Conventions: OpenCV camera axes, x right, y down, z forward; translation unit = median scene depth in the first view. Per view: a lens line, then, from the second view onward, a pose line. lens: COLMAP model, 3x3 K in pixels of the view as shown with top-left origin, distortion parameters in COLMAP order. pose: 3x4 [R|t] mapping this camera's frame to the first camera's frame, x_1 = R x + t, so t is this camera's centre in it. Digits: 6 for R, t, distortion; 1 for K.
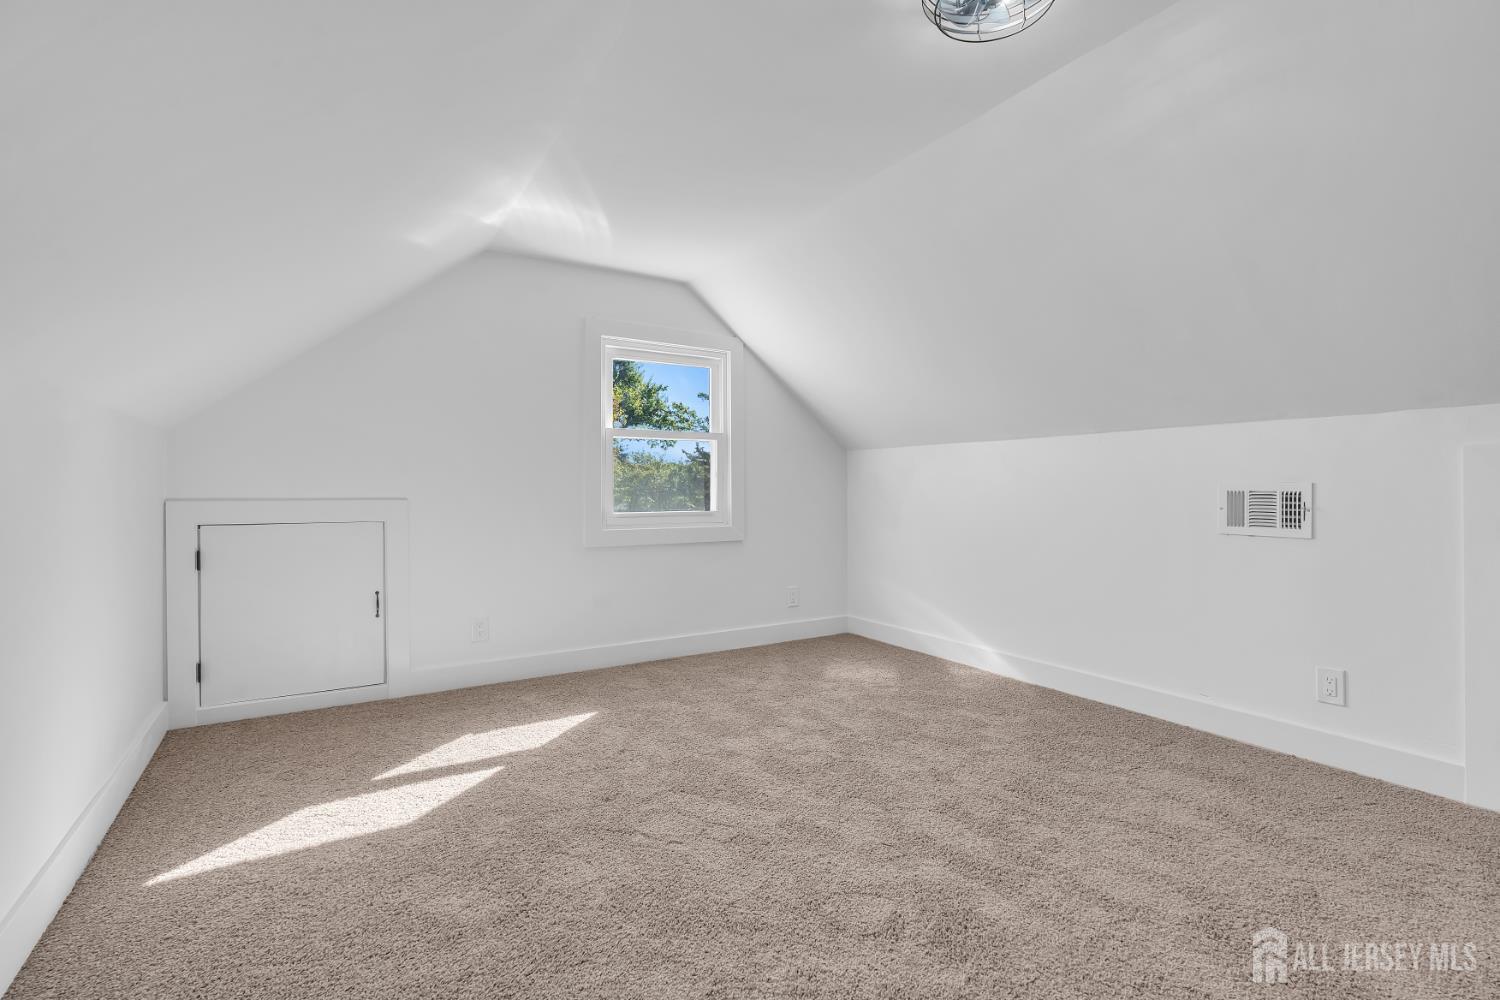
lens RADIAL K [[676.7, 0, 750.0], [0, 676.7, 500.0], [0, 0, 1]] dist [-0.014074, 0.007028]
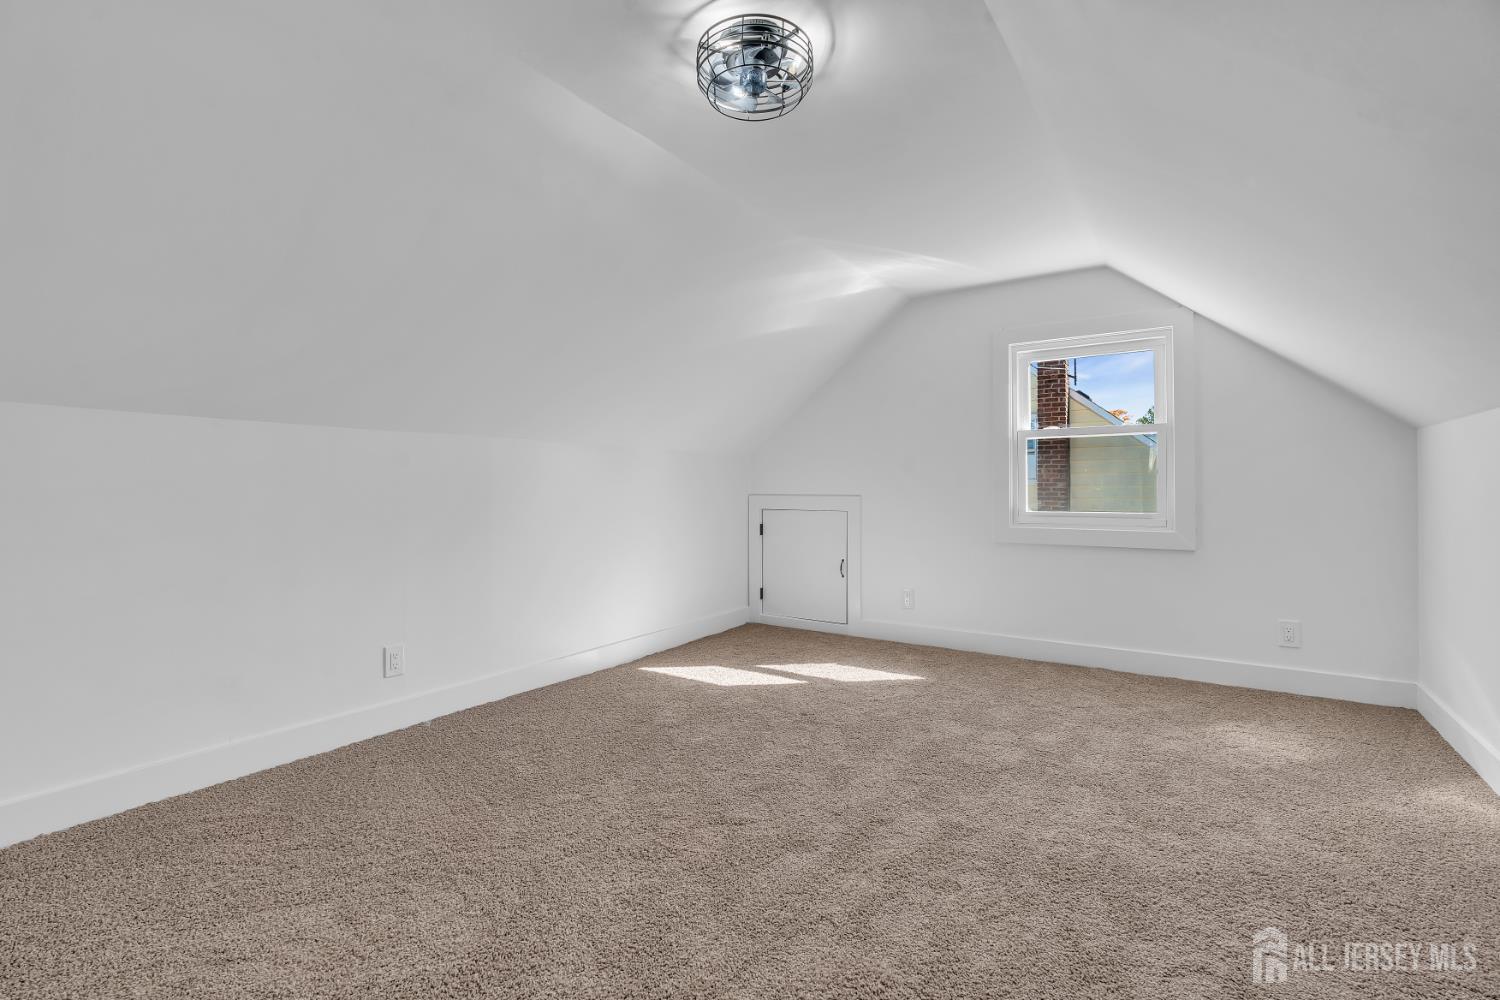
lens RADIAL K [[676.7, 0, 750.0], [0, 676.7, 500.0], [0, 0, 1]] dist [-0.014074, 0.007028]
pose [[0.404236, 0.017789, -0.914482, 0.712421], [-0.007678, 0.999842, 0.016055, -0.014621], [0.914623, 0.000532, 0.404308, 0.234950]]
